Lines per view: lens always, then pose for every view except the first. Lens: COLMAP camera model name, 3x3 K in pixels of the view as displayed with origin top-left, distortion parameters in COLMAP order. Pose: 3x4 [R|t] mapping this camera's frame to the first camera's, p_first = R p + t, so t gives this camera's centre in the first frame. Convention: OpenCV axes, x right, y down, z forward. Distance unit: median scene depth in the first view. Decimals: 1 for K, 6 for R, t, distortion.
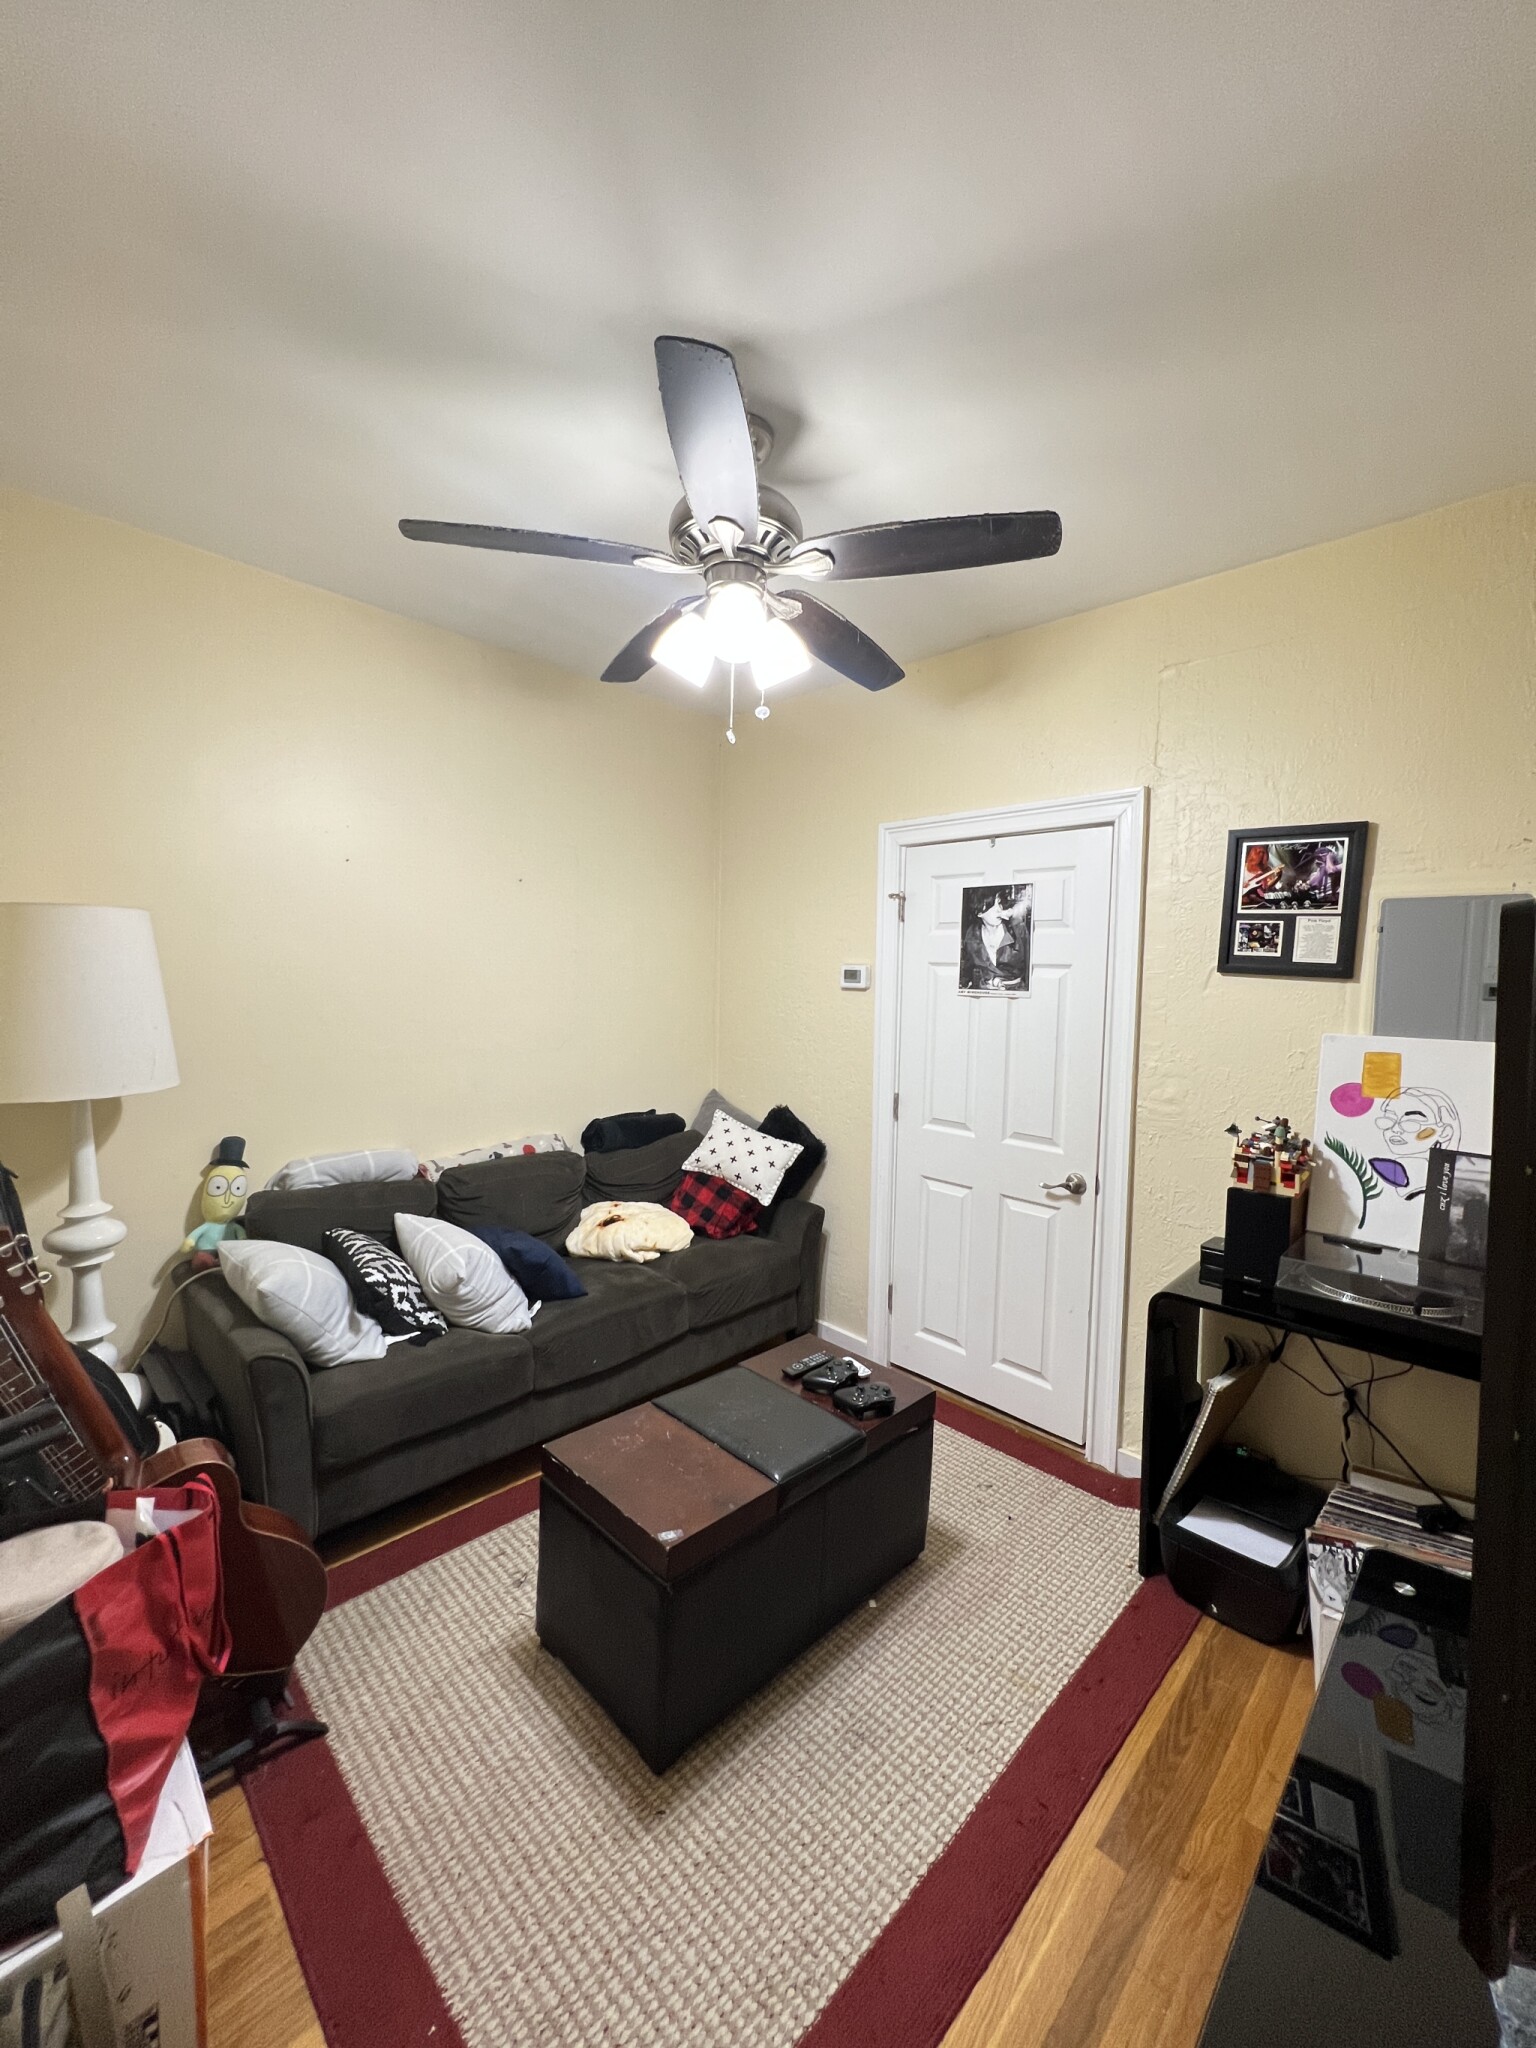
lens RADIAL K [[819.0, 0, 772.7], [0, 819.0, 1022.3], [0, 0, 1]] dist [-0.001449, 0.000791]
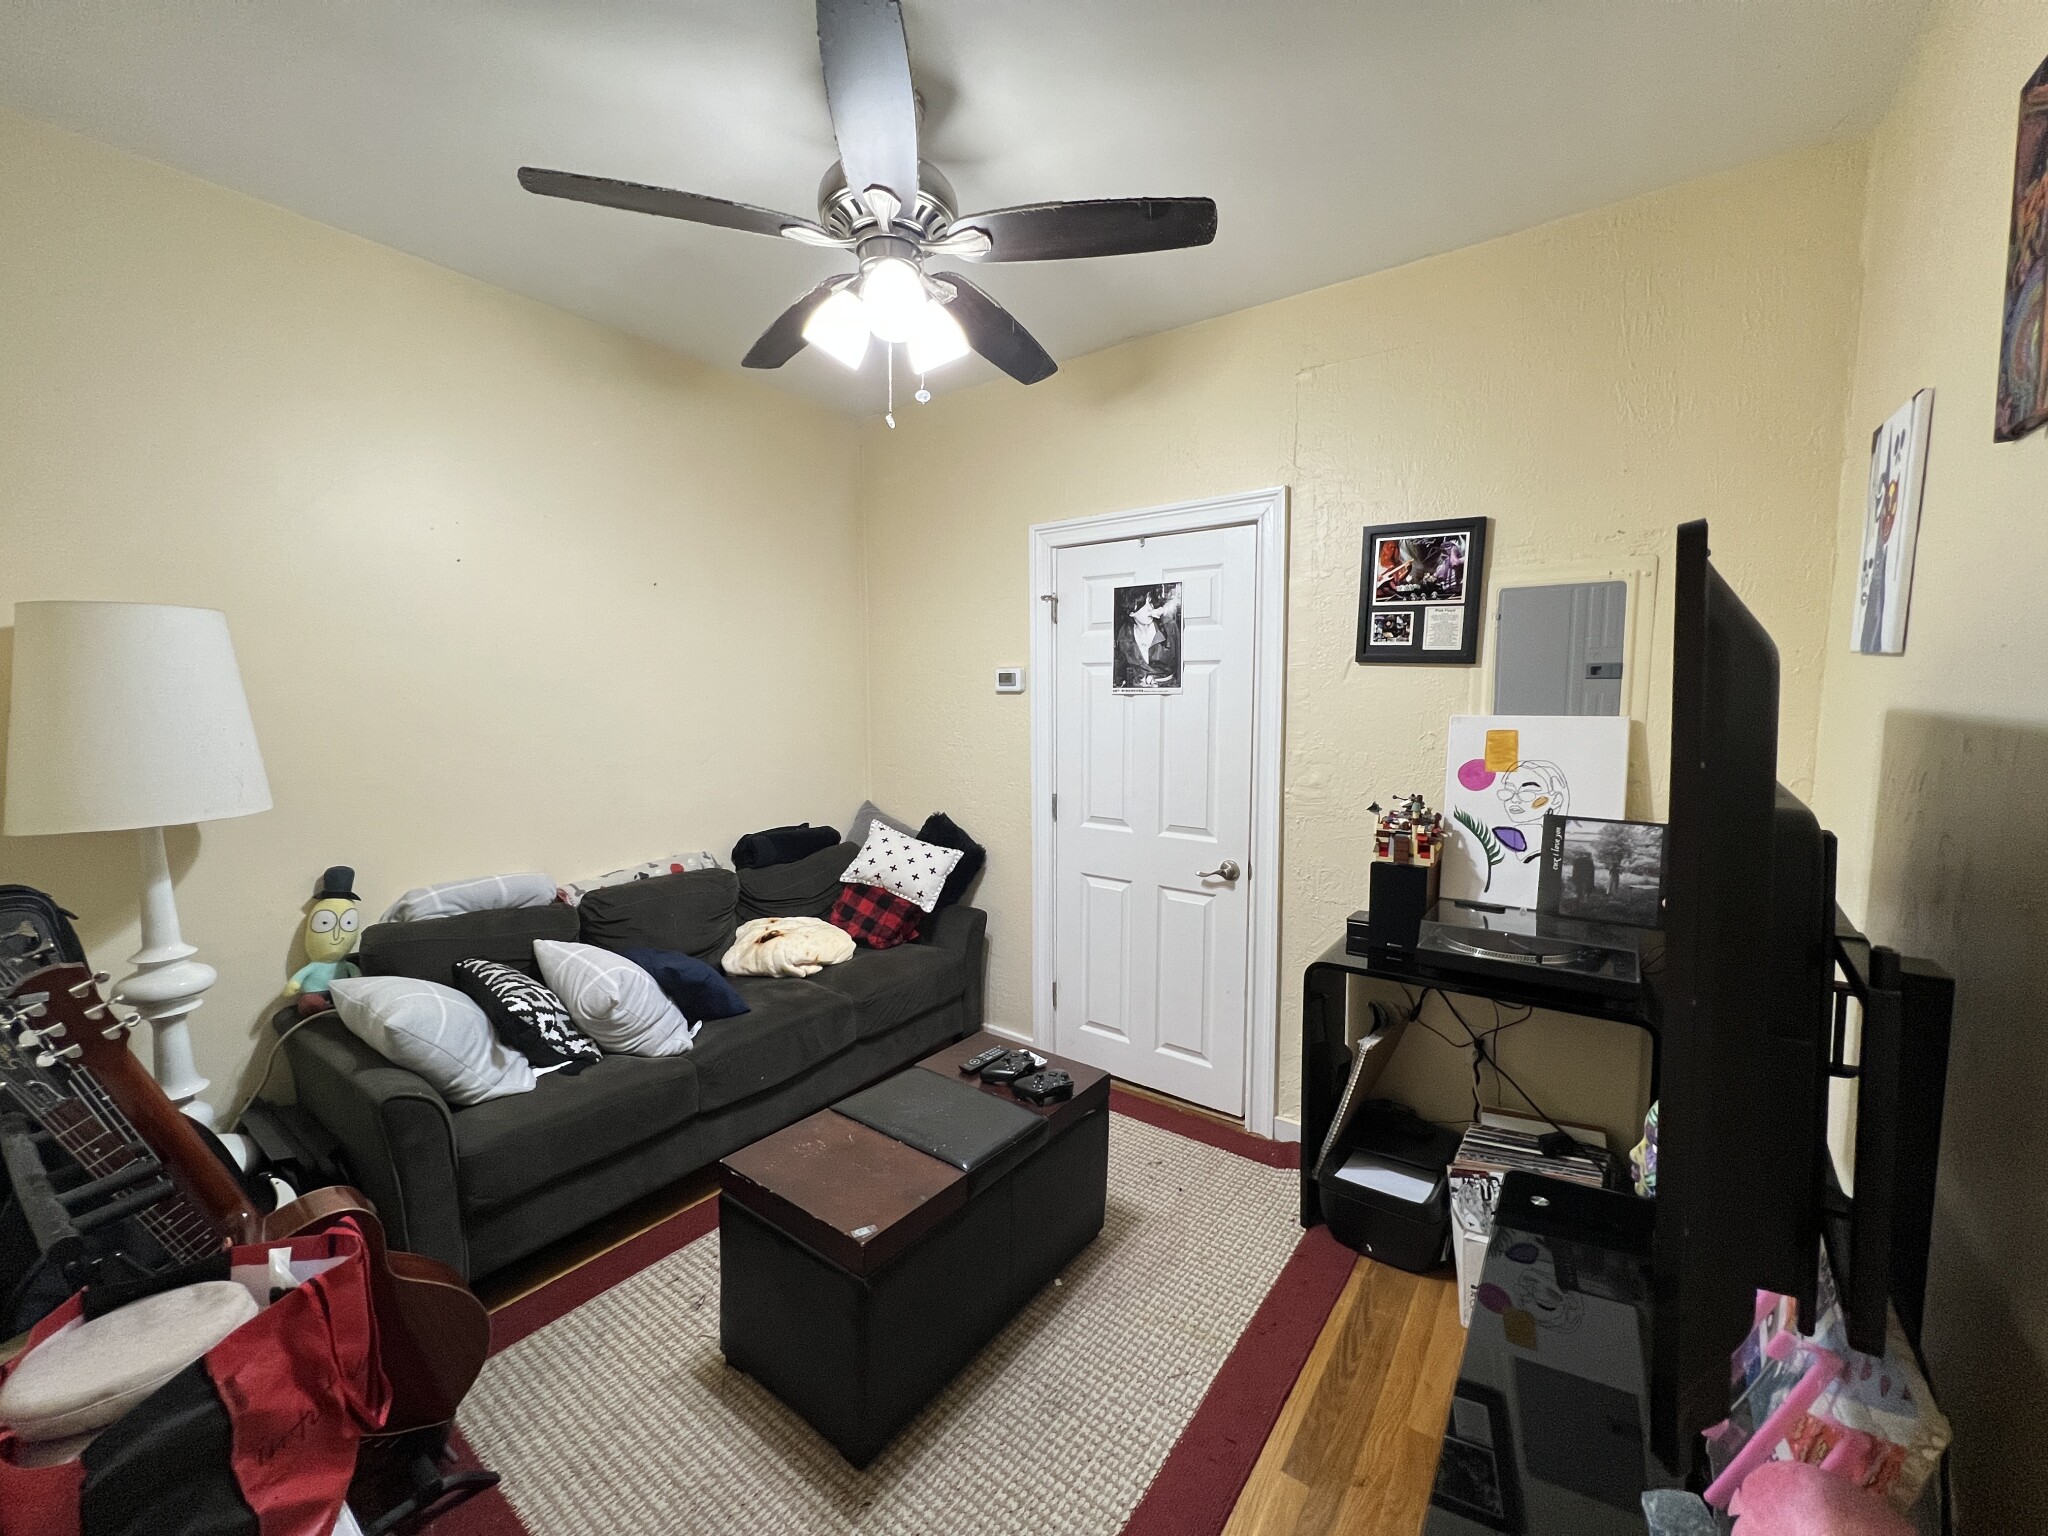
lens RADIAL K [[819.0, 0, 1022.3], [0, 819.0, 764.2], [0, 0, 1]] dist [-0.001449, 0.000791]
pose [[0.990154, -0.035902, 0.135304, -0.036710], [0.032287, 0.999063, 0.028817, 0.029761], [-0.136211, -0.024165, 0.990385, 0.005779]]
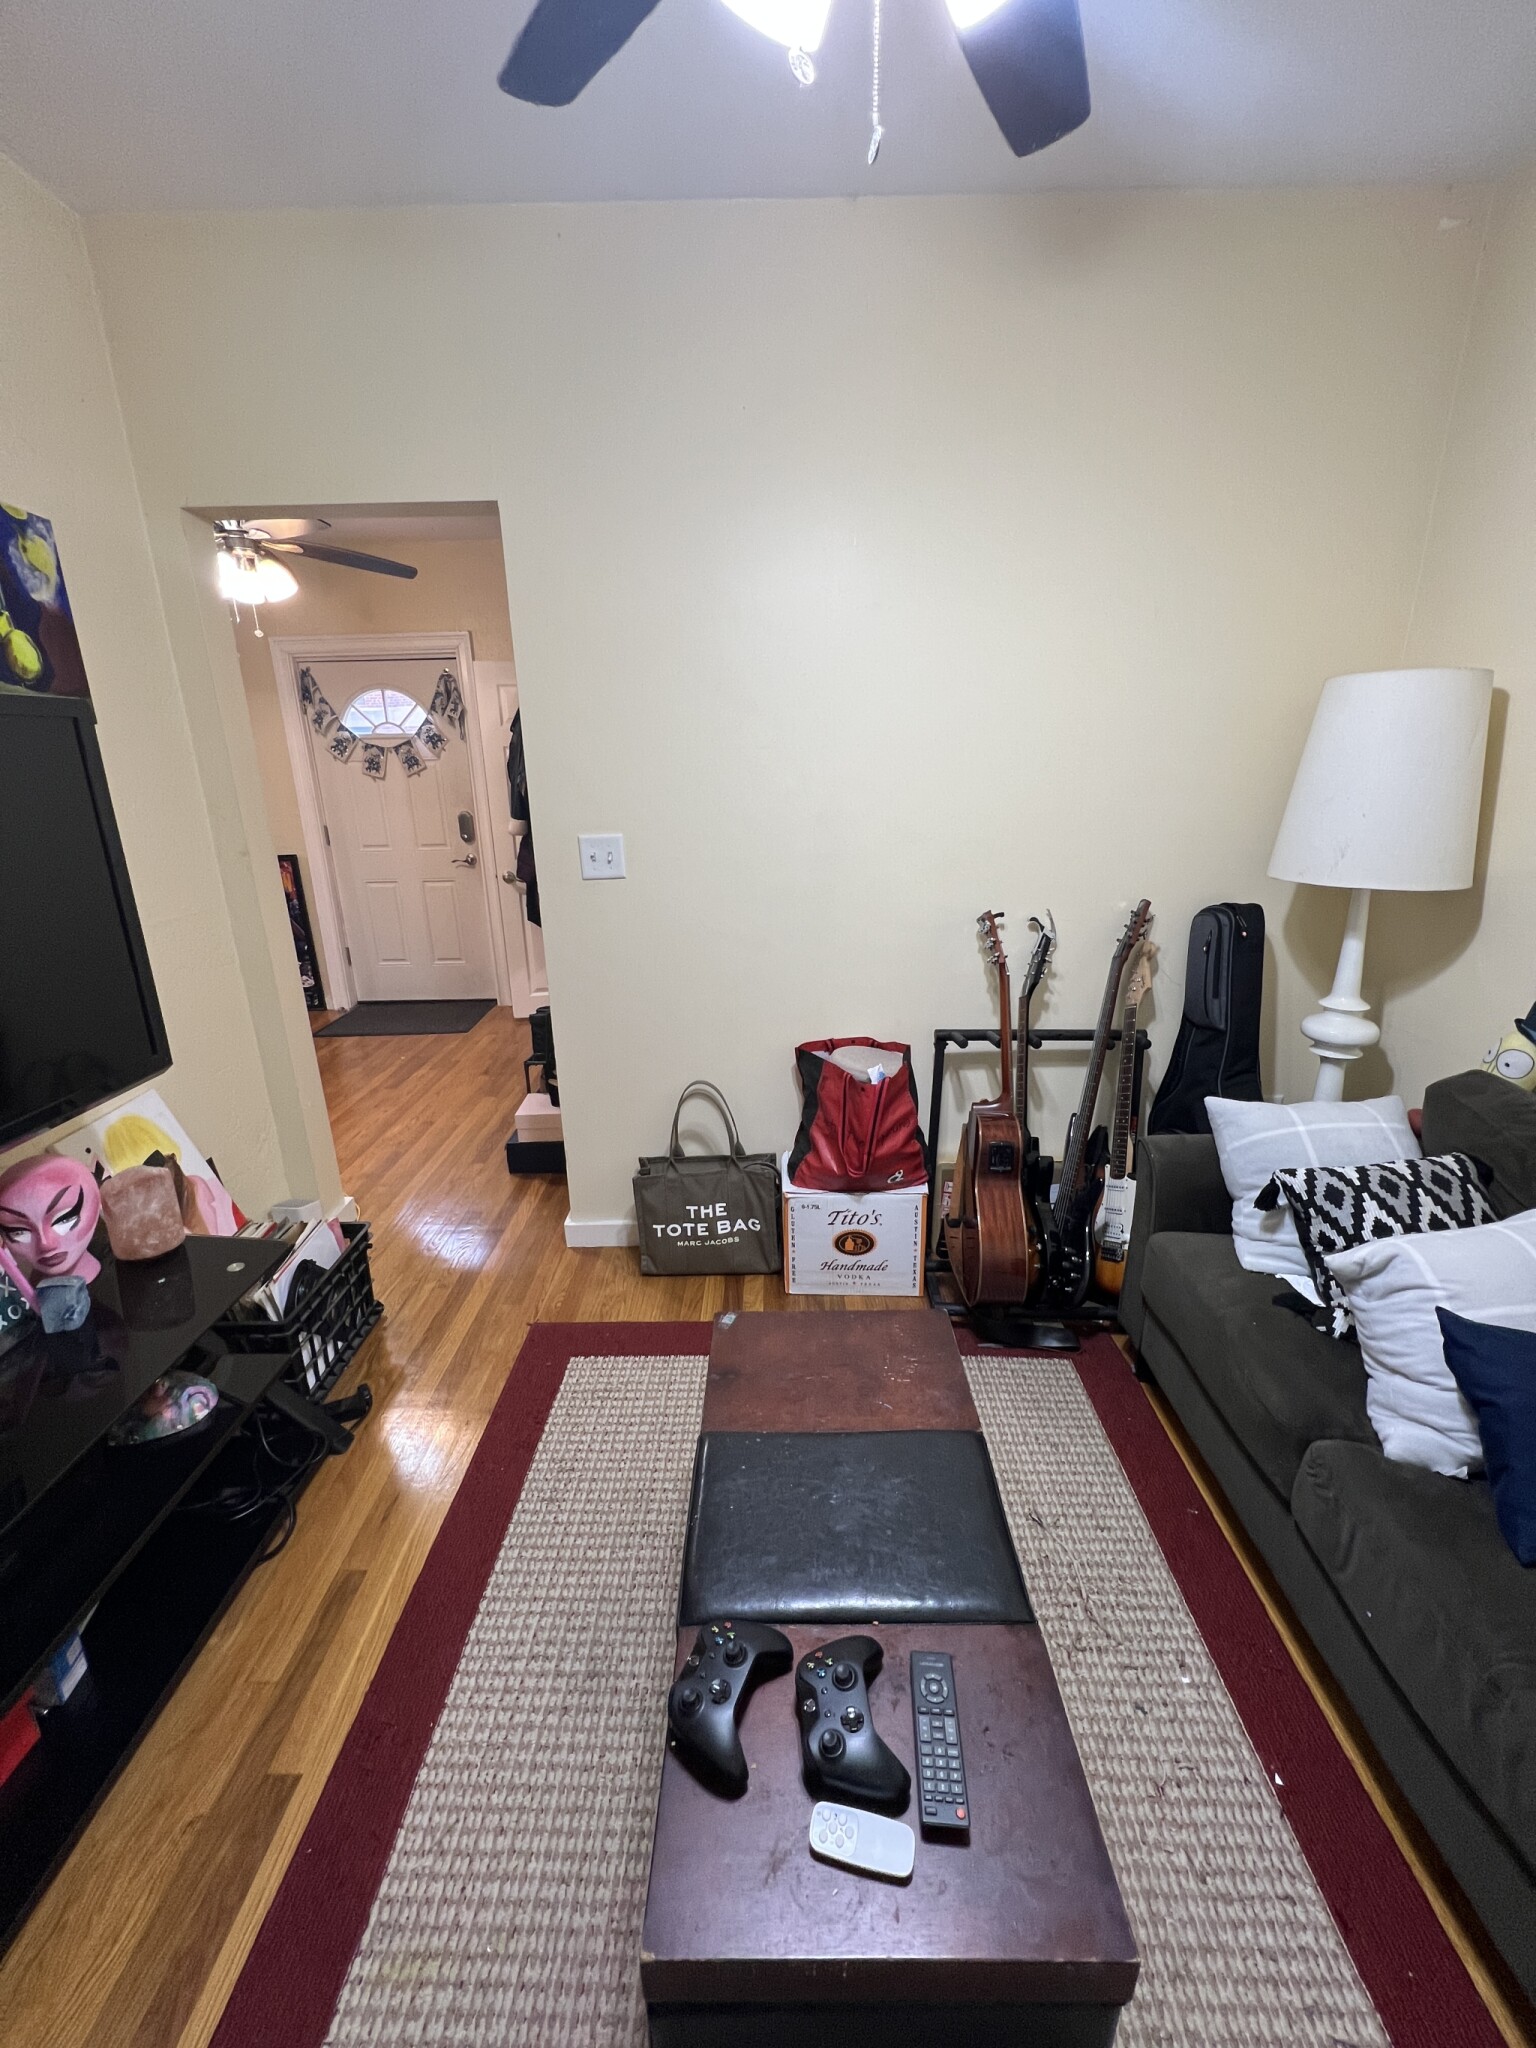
lens RADIAL K [[819.0, 0, 772.7], [0, 819.0, 1022.3], [0, 0, 1]] dist [-0.001449, 0.000791]
pose [[-0.722531, 0.190944, -0.664446, 0.320996], [-0.052401, 0.943211, 0.328035, -0.036653], [0.689349, 0.271833, -0.671494, 1.197399]]
